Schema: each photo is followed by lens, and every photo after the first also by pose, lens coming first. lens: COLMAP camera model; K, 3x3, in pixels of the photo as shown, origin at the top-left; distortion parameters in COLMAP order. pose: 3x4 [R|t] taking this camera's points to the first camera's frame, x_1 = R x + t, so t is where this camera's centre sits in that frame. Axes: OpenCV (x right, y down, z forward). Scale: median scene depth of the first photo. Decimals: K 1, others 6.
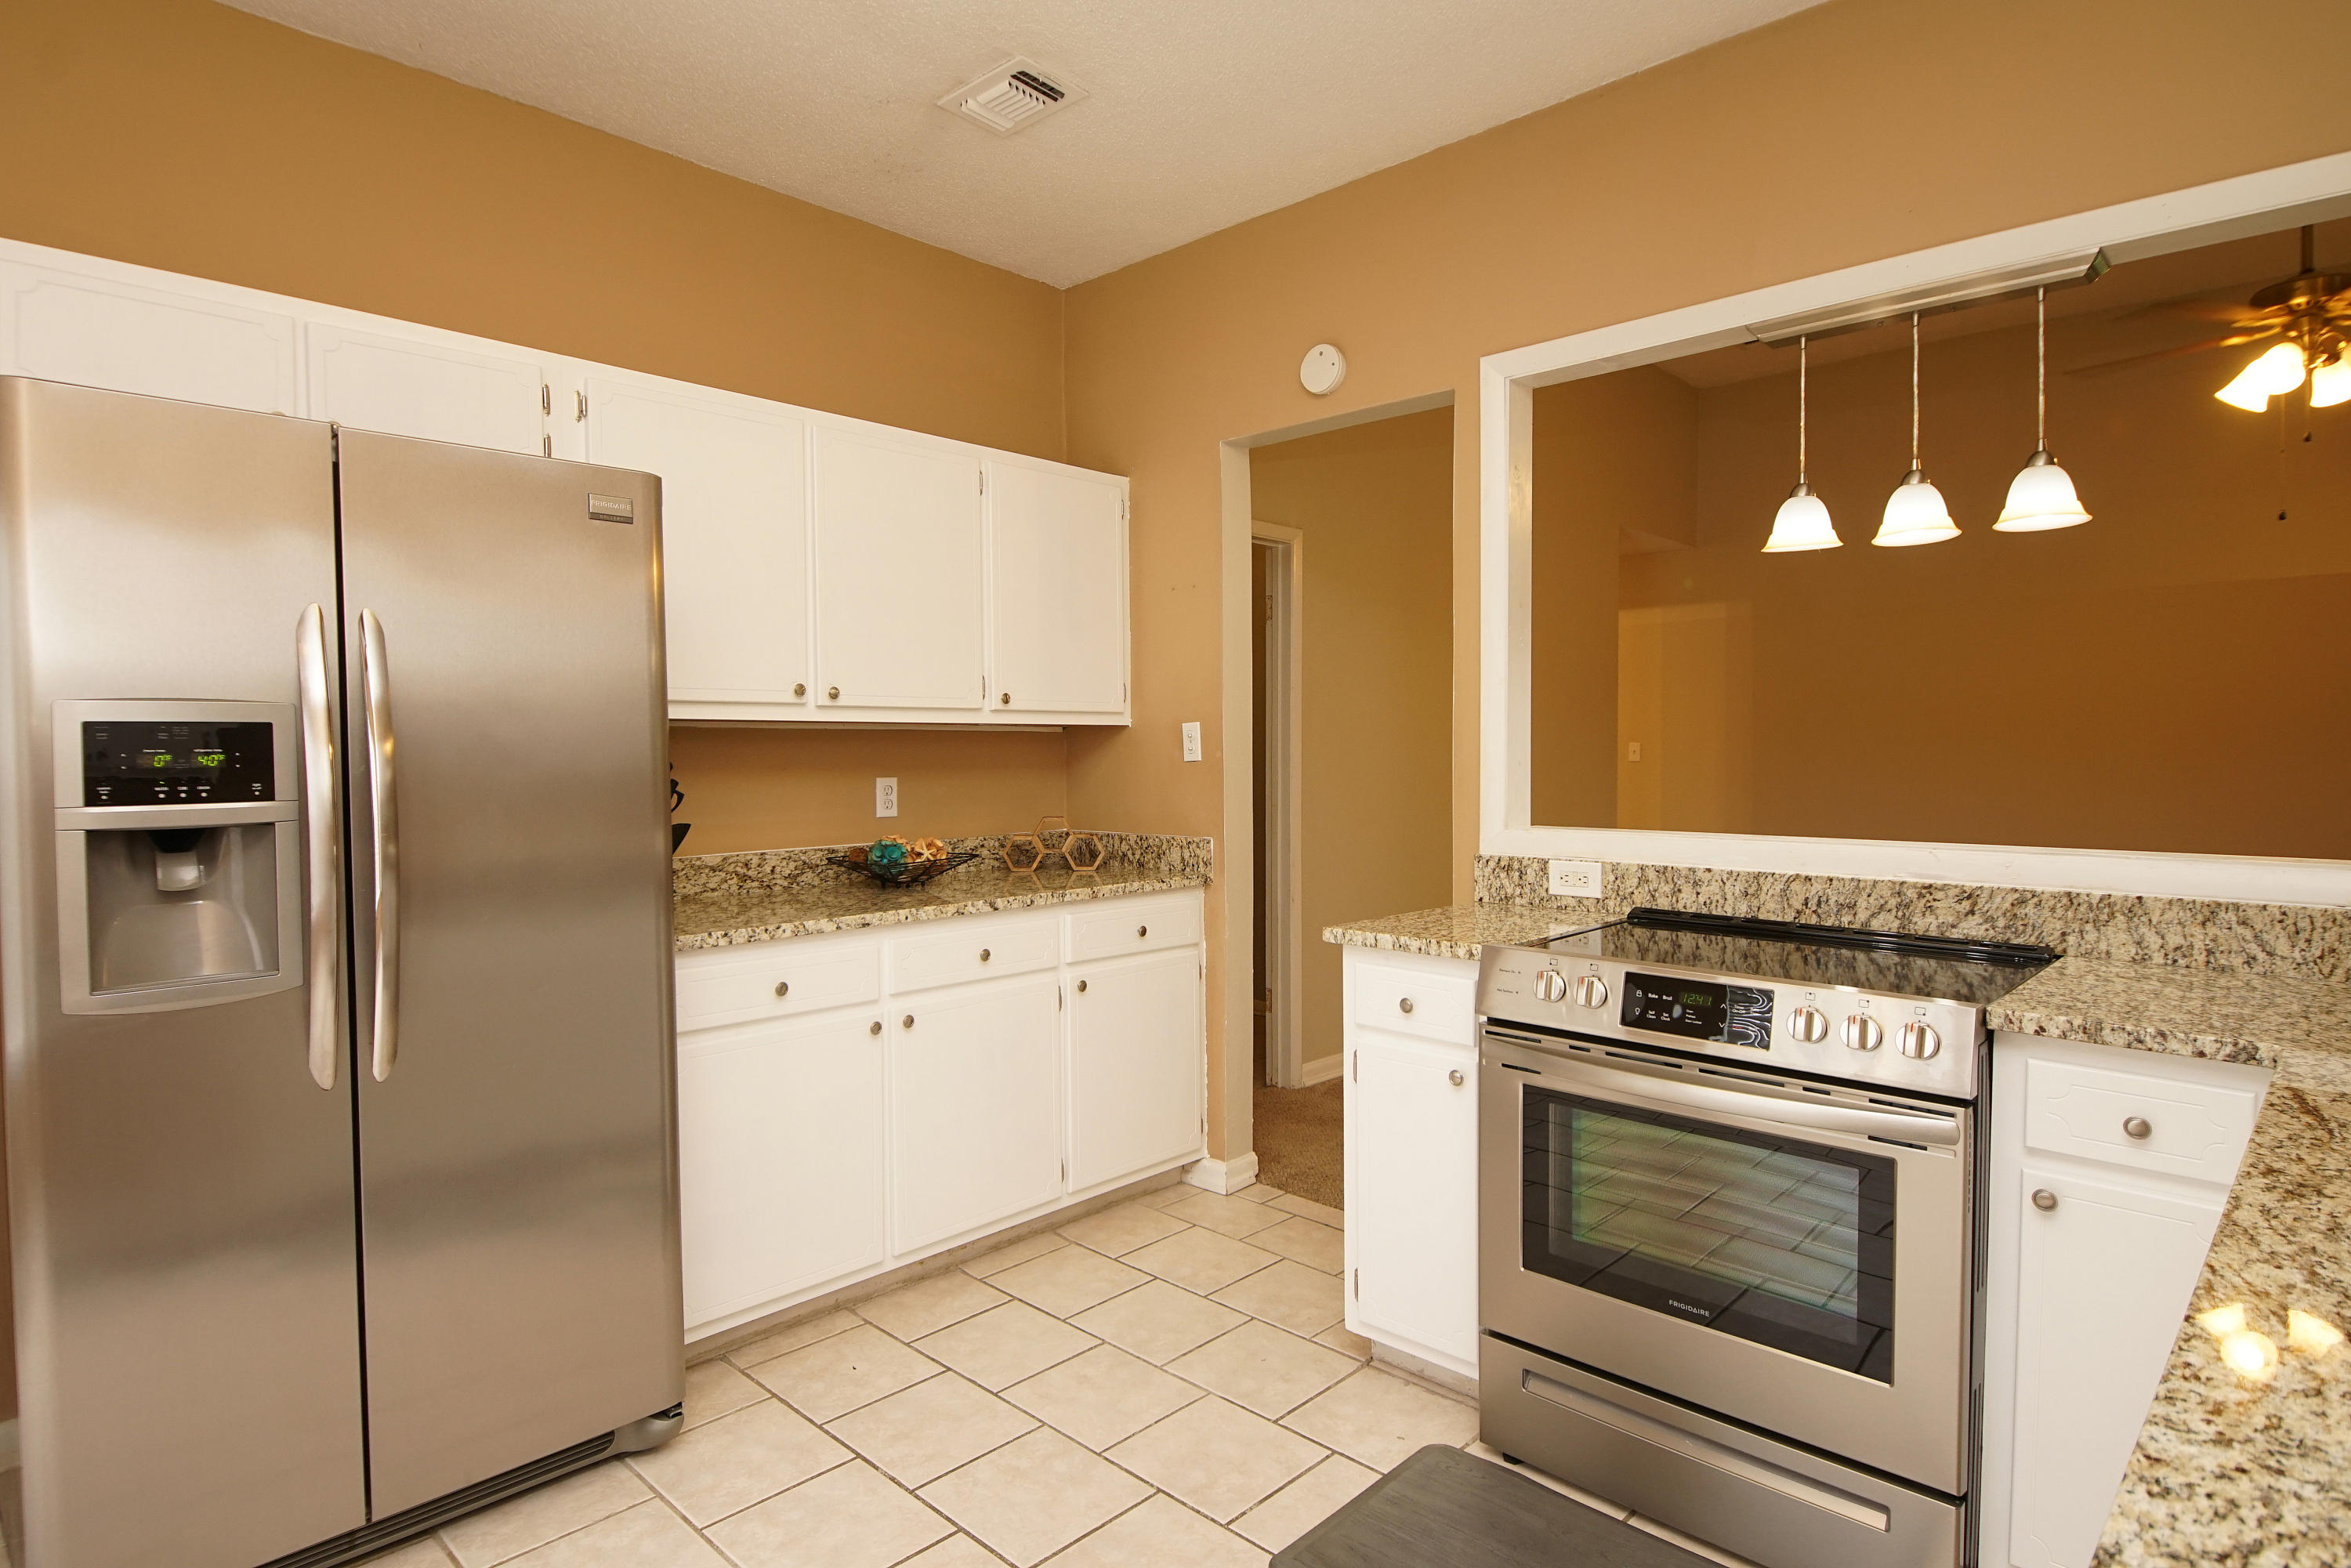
lens RADIAL K [[1261.1, 0, 1150.0], [0, 1261.1, 767.9], [0, 0, 1]] dist [0.034142, -0.029552]
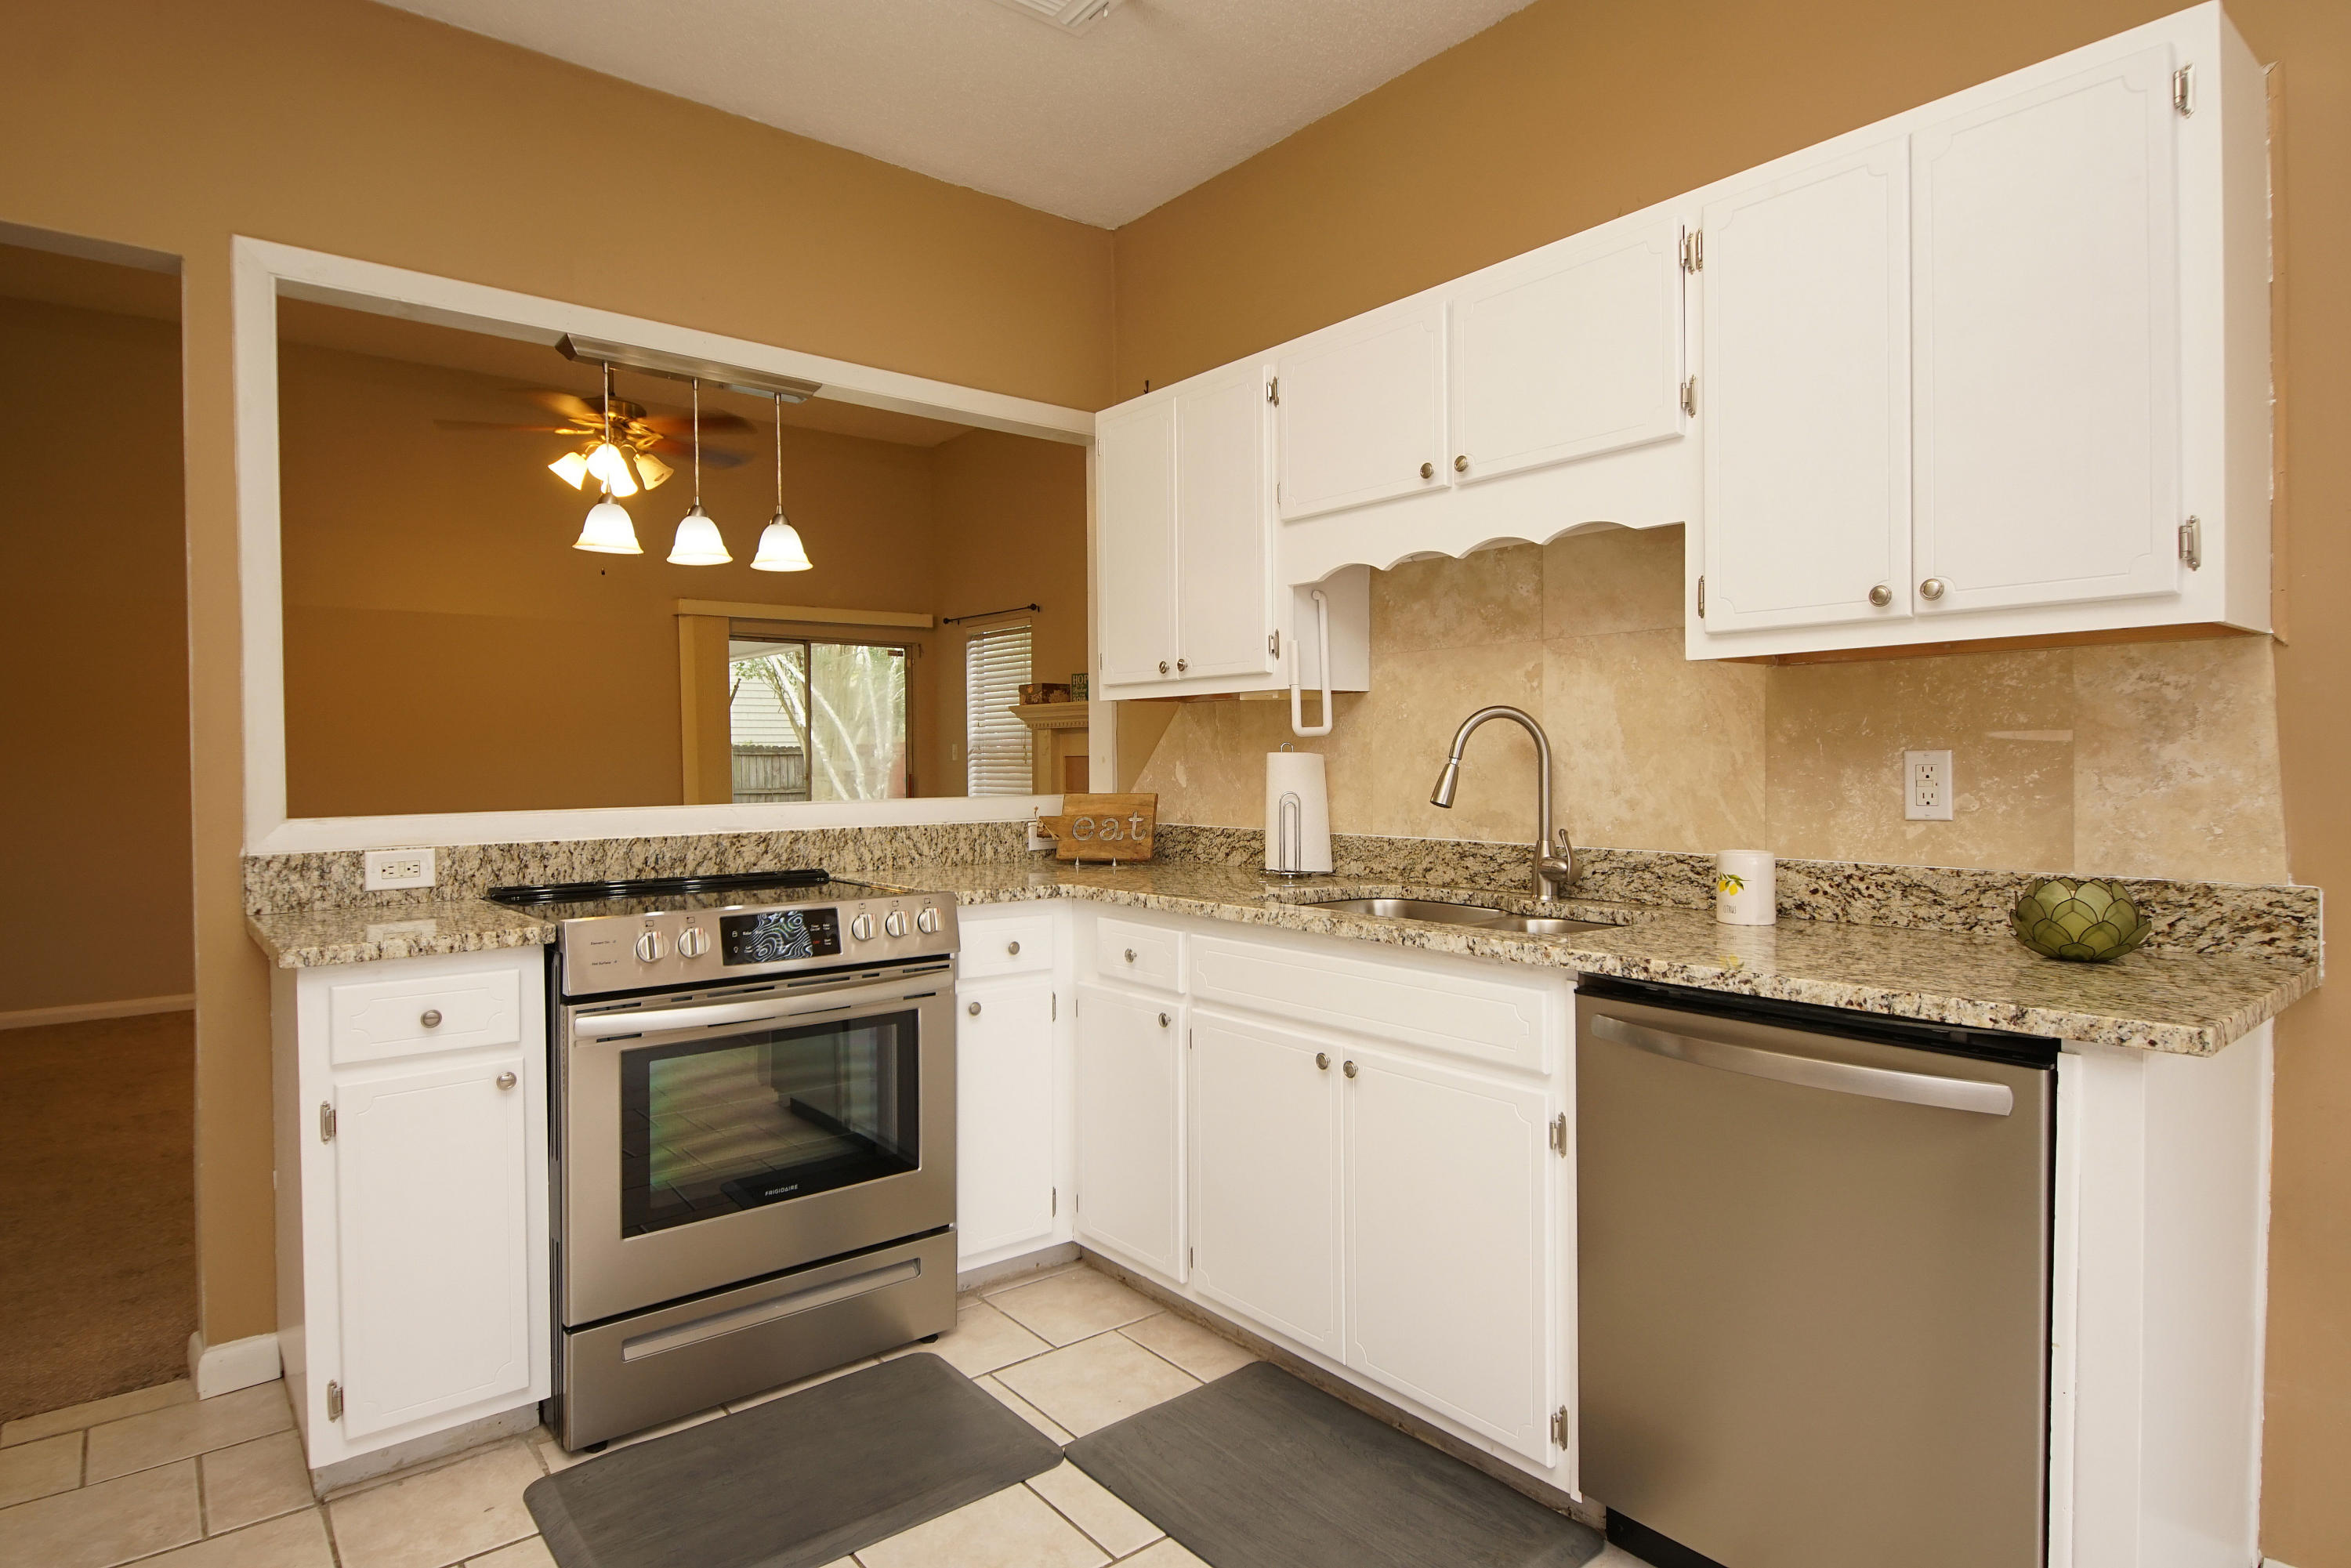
lens RADIAL K [[1260.0, 0, 1153.9], [0, 1260.0, 771.2], [0, 0, 1]] dist [0.042149, -0.043971]
pose [[0.116396, -0.008272, 0.993168, -0.568679], [0.025227, 0.999667, 0.005370, 0.030058], [-0.992882, 0.024430, 0.116566, 0.410917]]
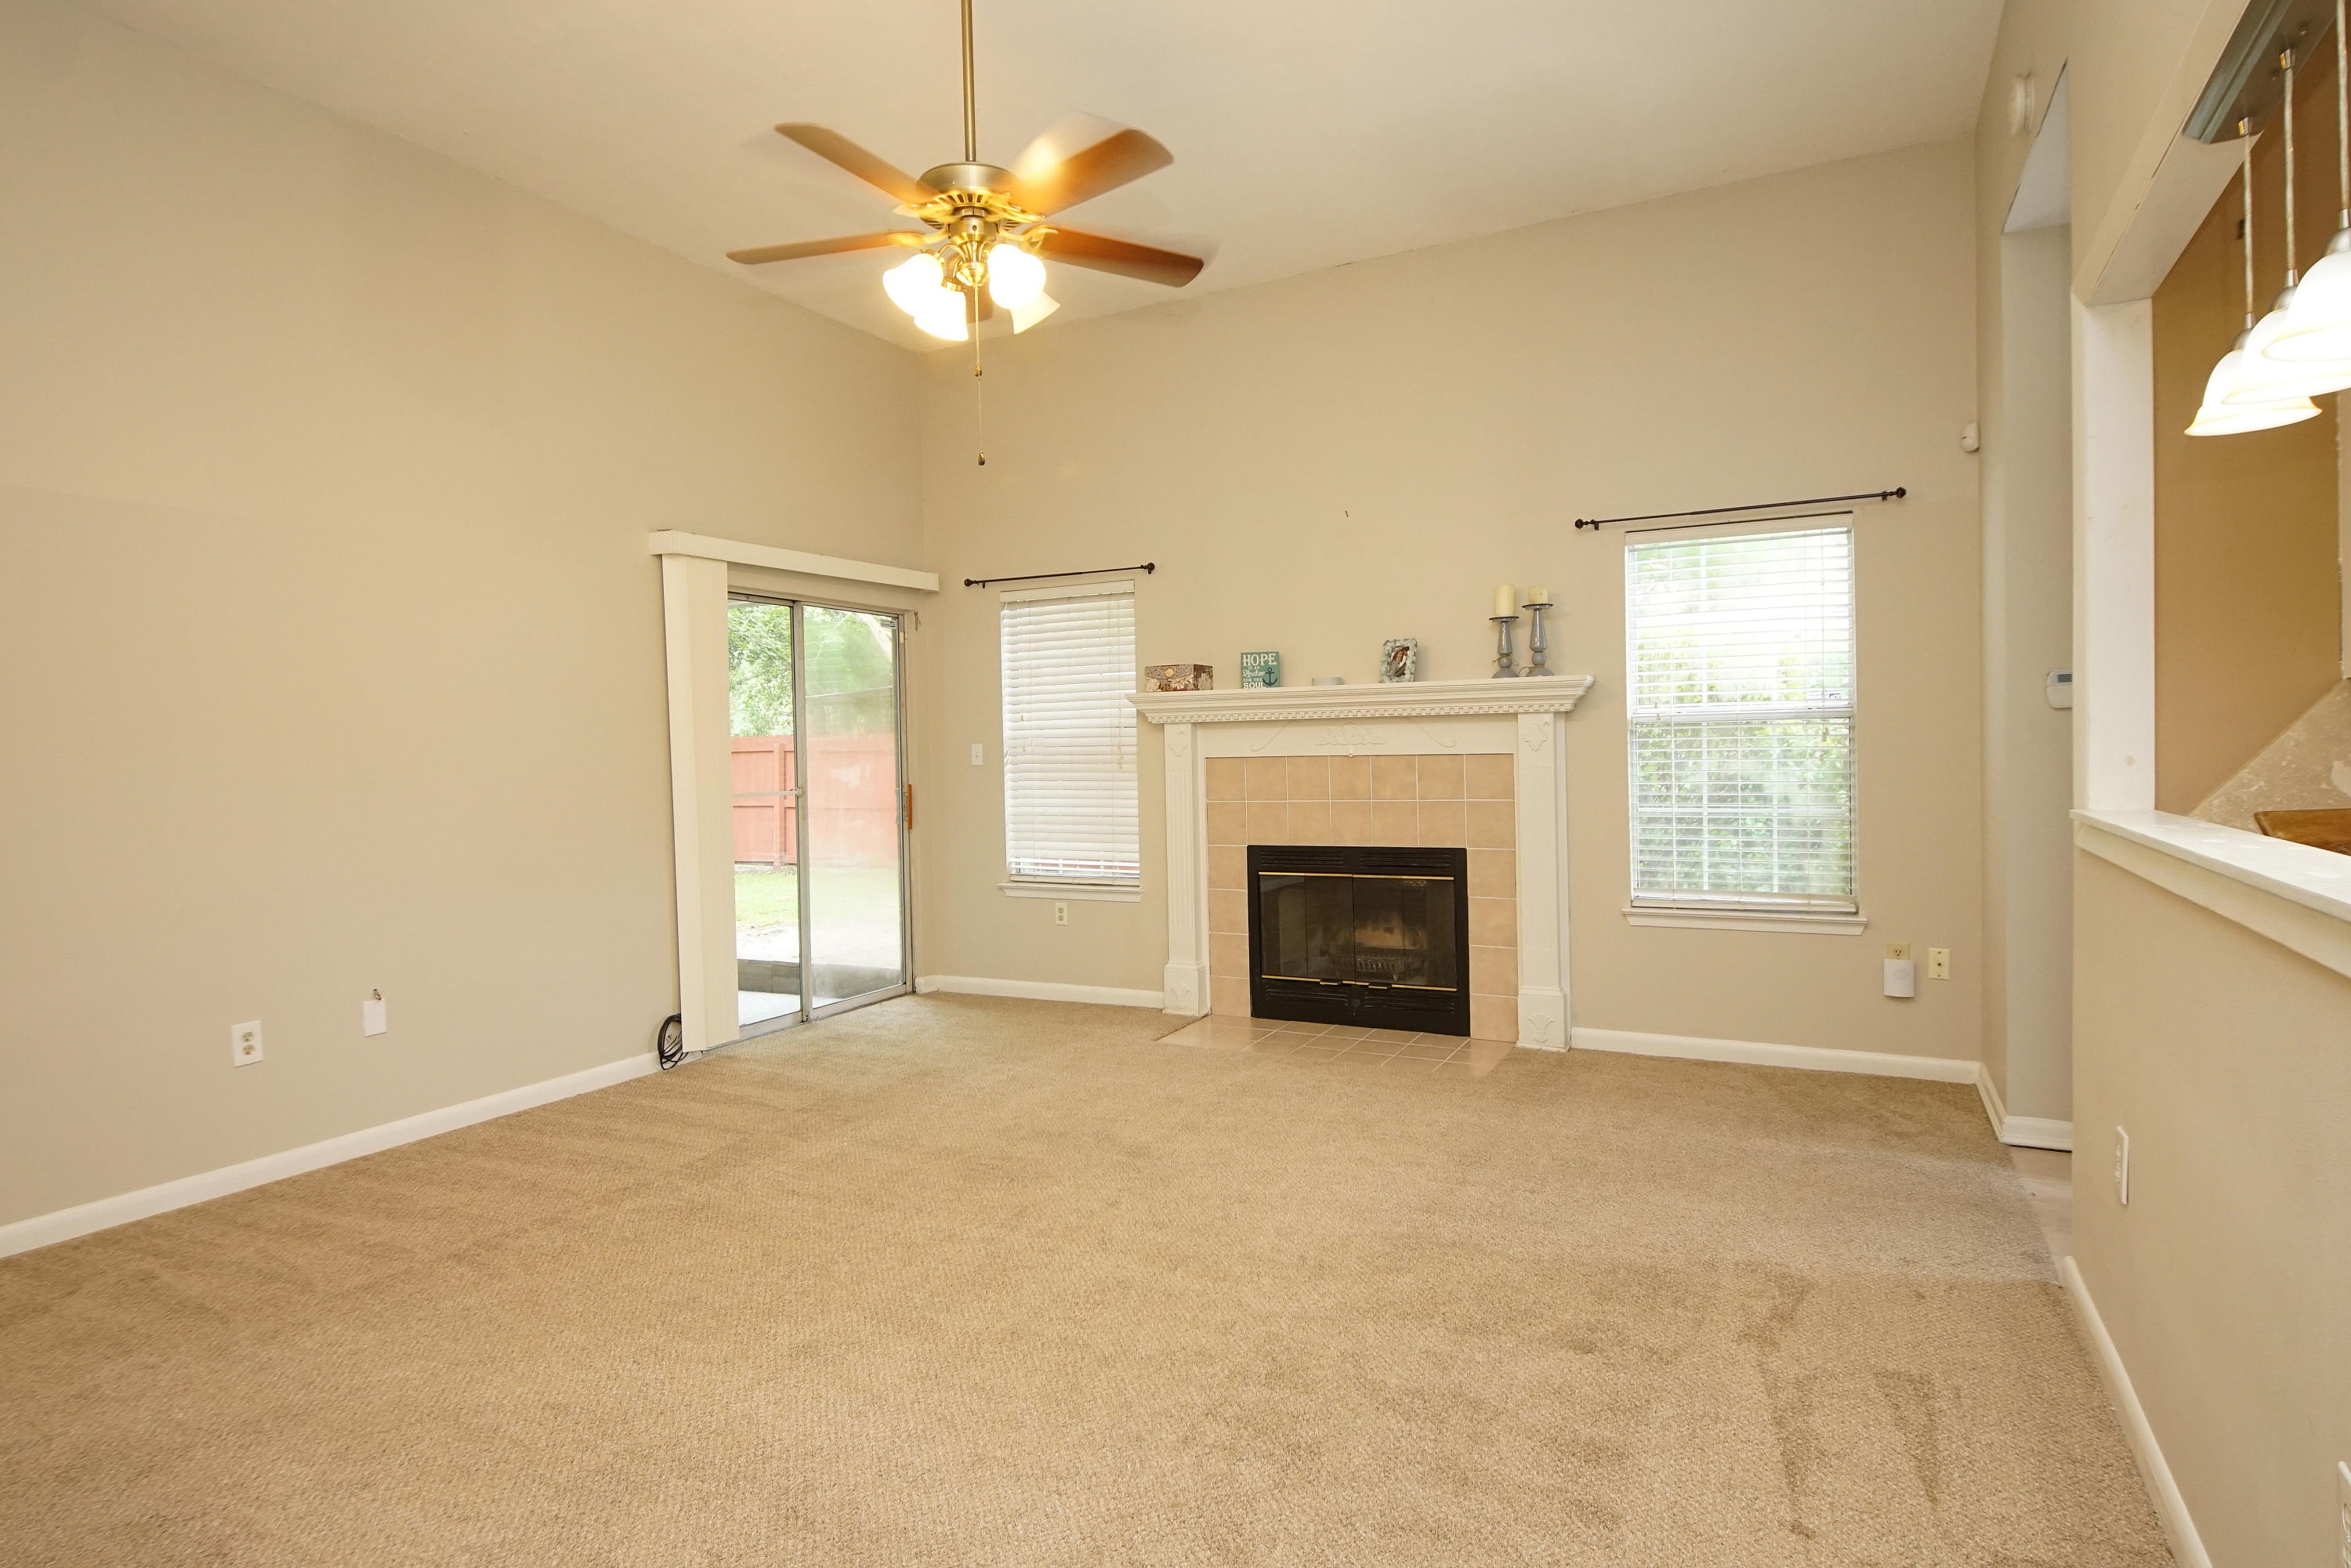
lens RADIAL K [[1267.1, 0, 1139.0], [0, 1267.1, 758.9], [0, 0, 1]] dist [0.022200, -0.017488]
pose [[-0.276732, -0.000535, 0.960947, 0.140117], [0.038847, 0.999176, 0.011743, -0.024563], [-0.960162, 0.040579, -0.276483, 1.736403]]
